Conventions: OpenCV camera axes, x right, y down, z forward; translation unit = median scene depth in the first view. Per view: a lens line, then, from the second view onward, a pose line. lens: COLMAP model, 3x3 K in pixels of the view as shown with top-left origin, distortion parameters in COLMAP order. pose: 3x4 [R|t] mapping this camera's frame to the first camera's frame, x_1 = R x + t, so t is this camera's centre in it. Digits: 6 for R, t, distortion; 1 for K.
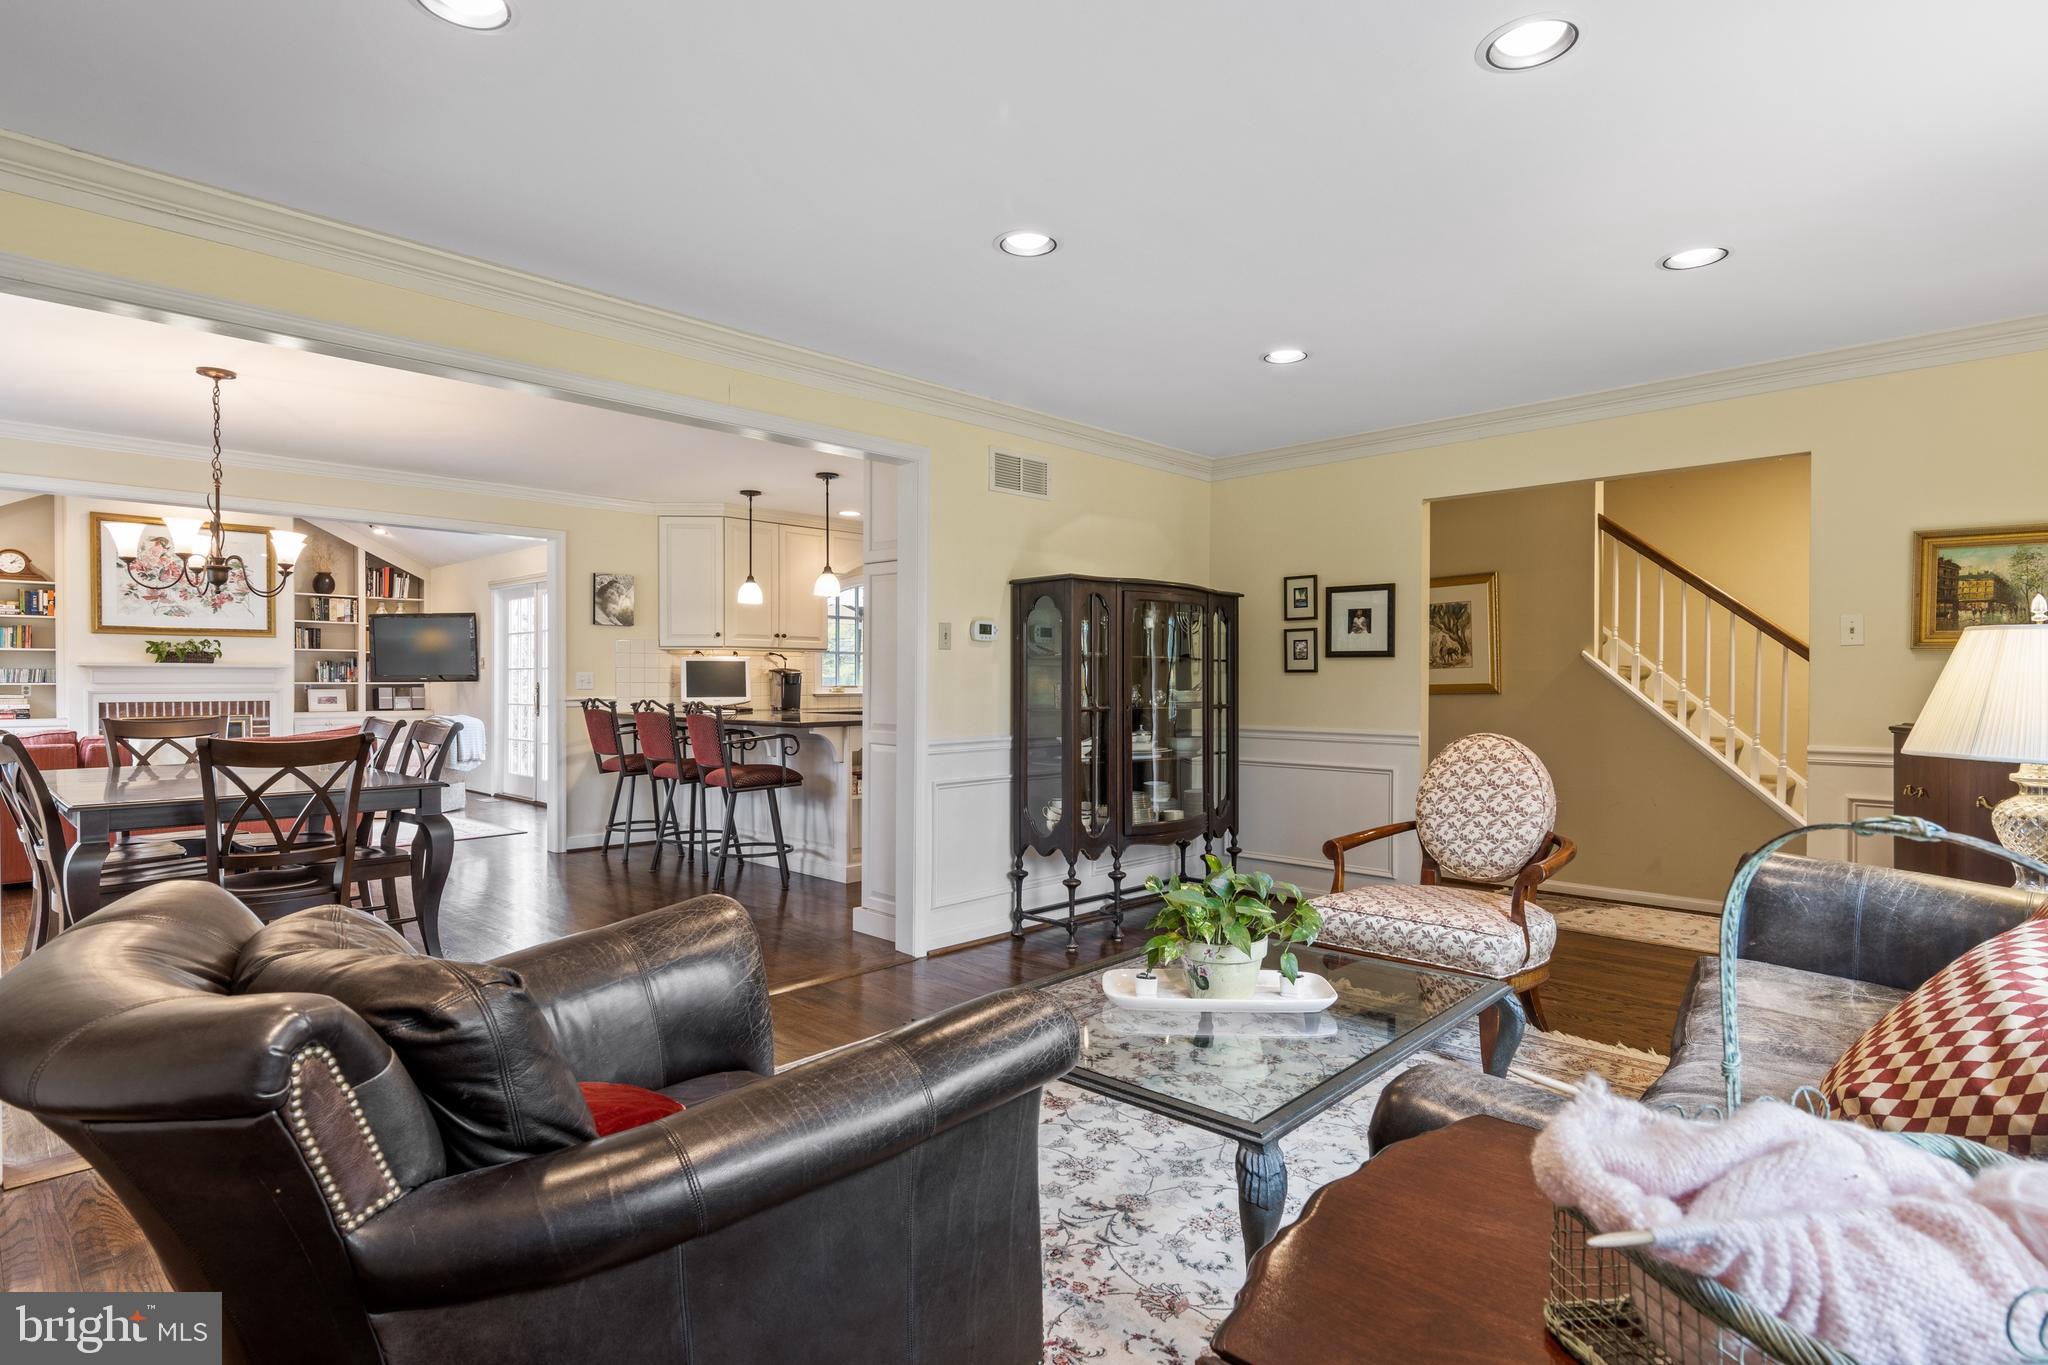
lens RADIAL K [[1039.8, 0, 1030.2], [0, 1039.8, 691.9], [0, 0, 1]] dist [0.003677, 0.000105]
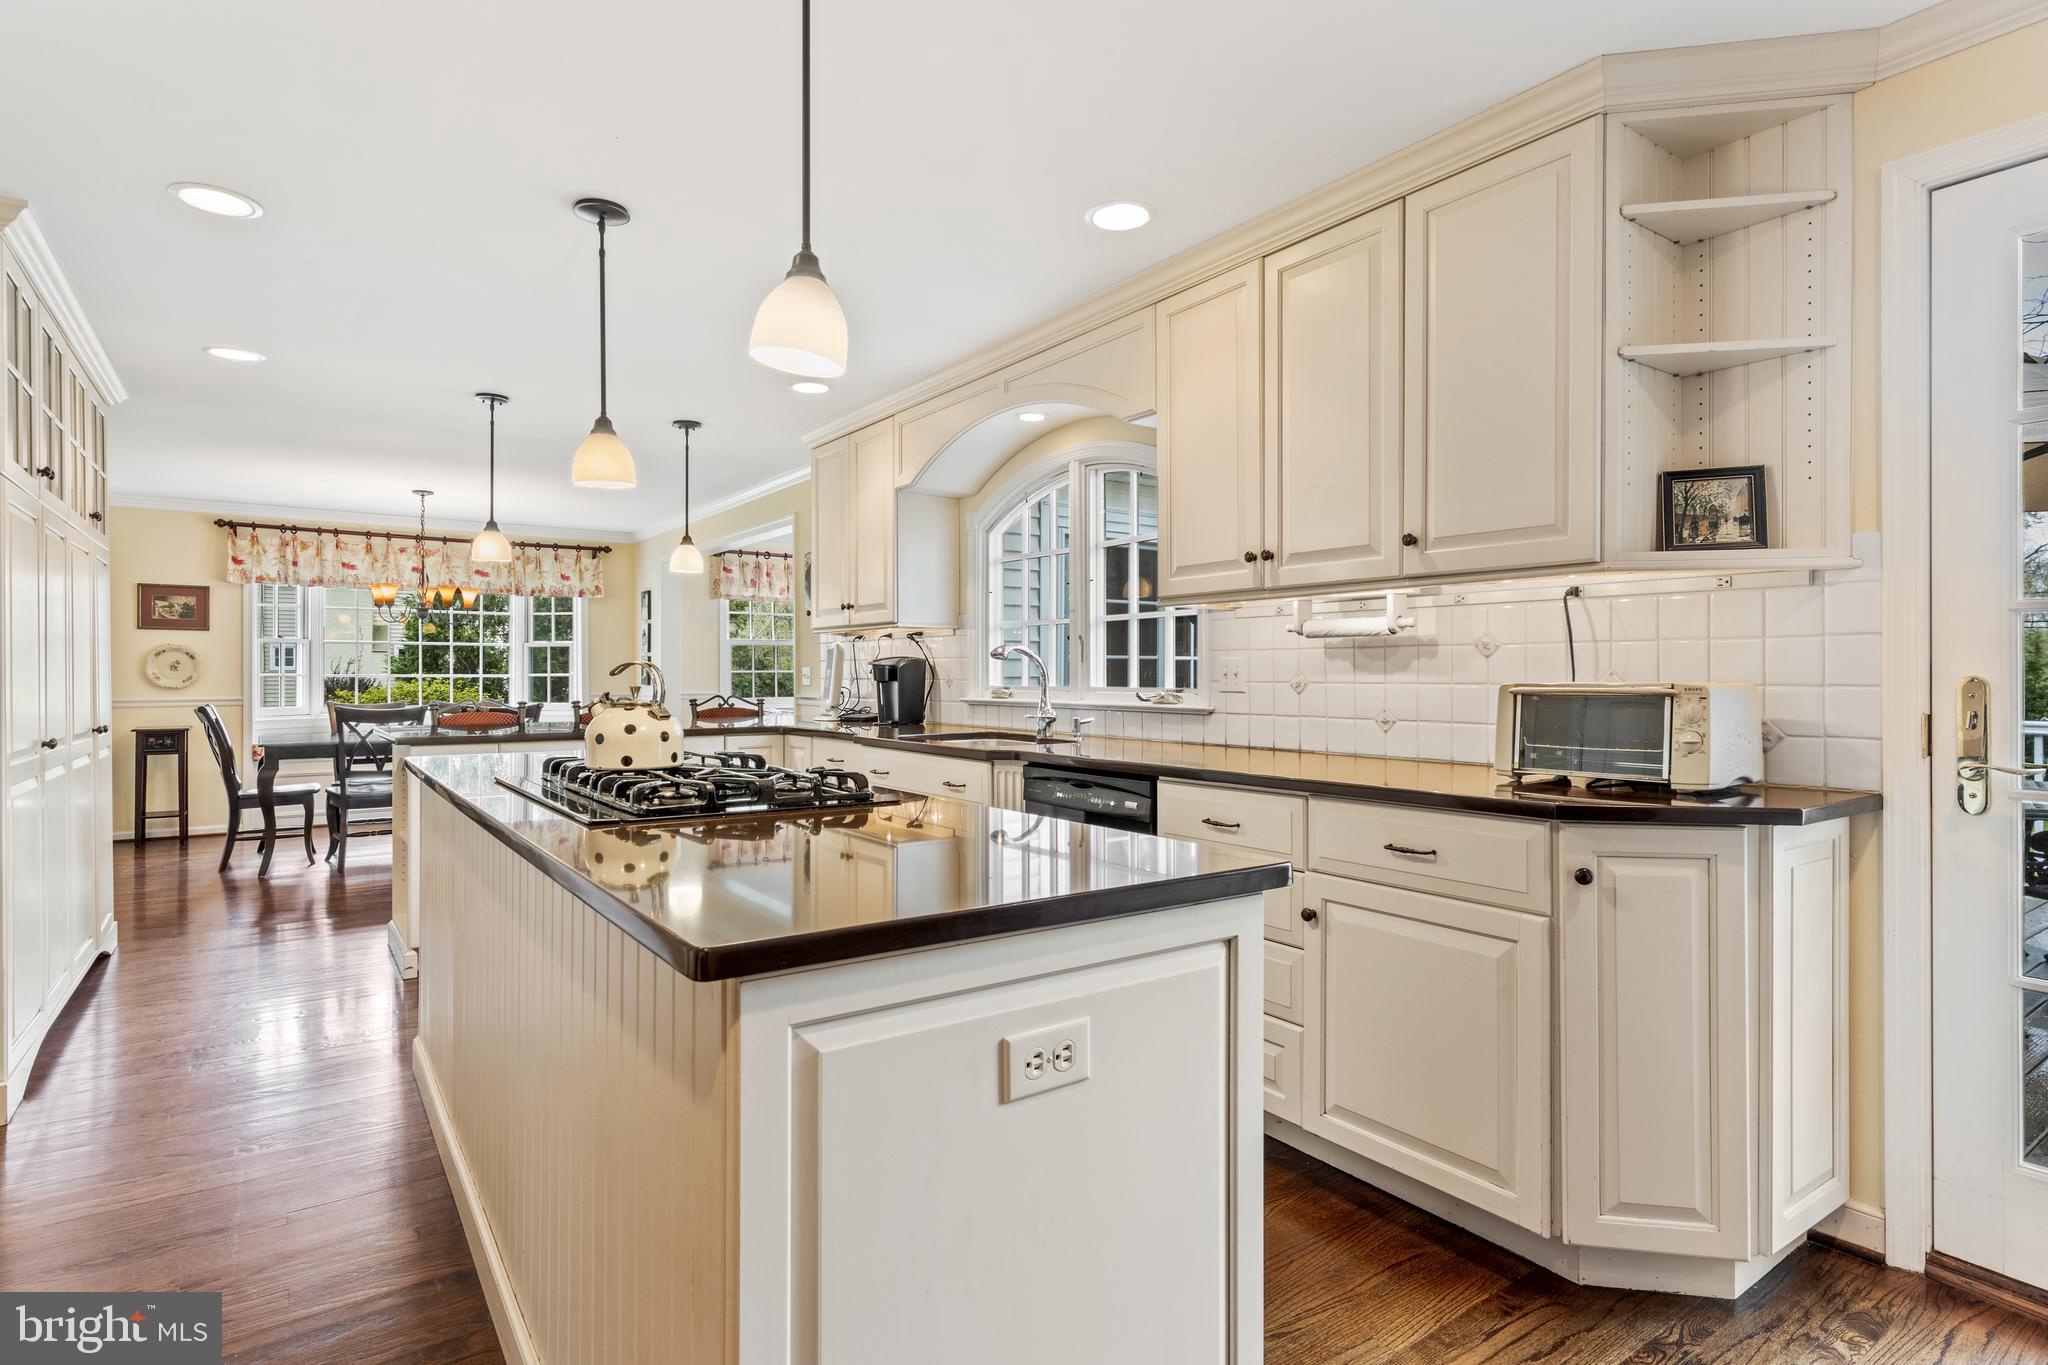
lens RADIAL K [[1046.4, 0, 1026.5], [0, 1046.4, 672.5], [0, 0, 1]] dist [0.004180, -0.000045]
pose [[-0.186023, -0.003688, -0.982538, 0.300558], [-0.011261, 0.999935, -0.001622, -0.010913], [0.982481, 0.010762, -0.186053, 0.987560]]
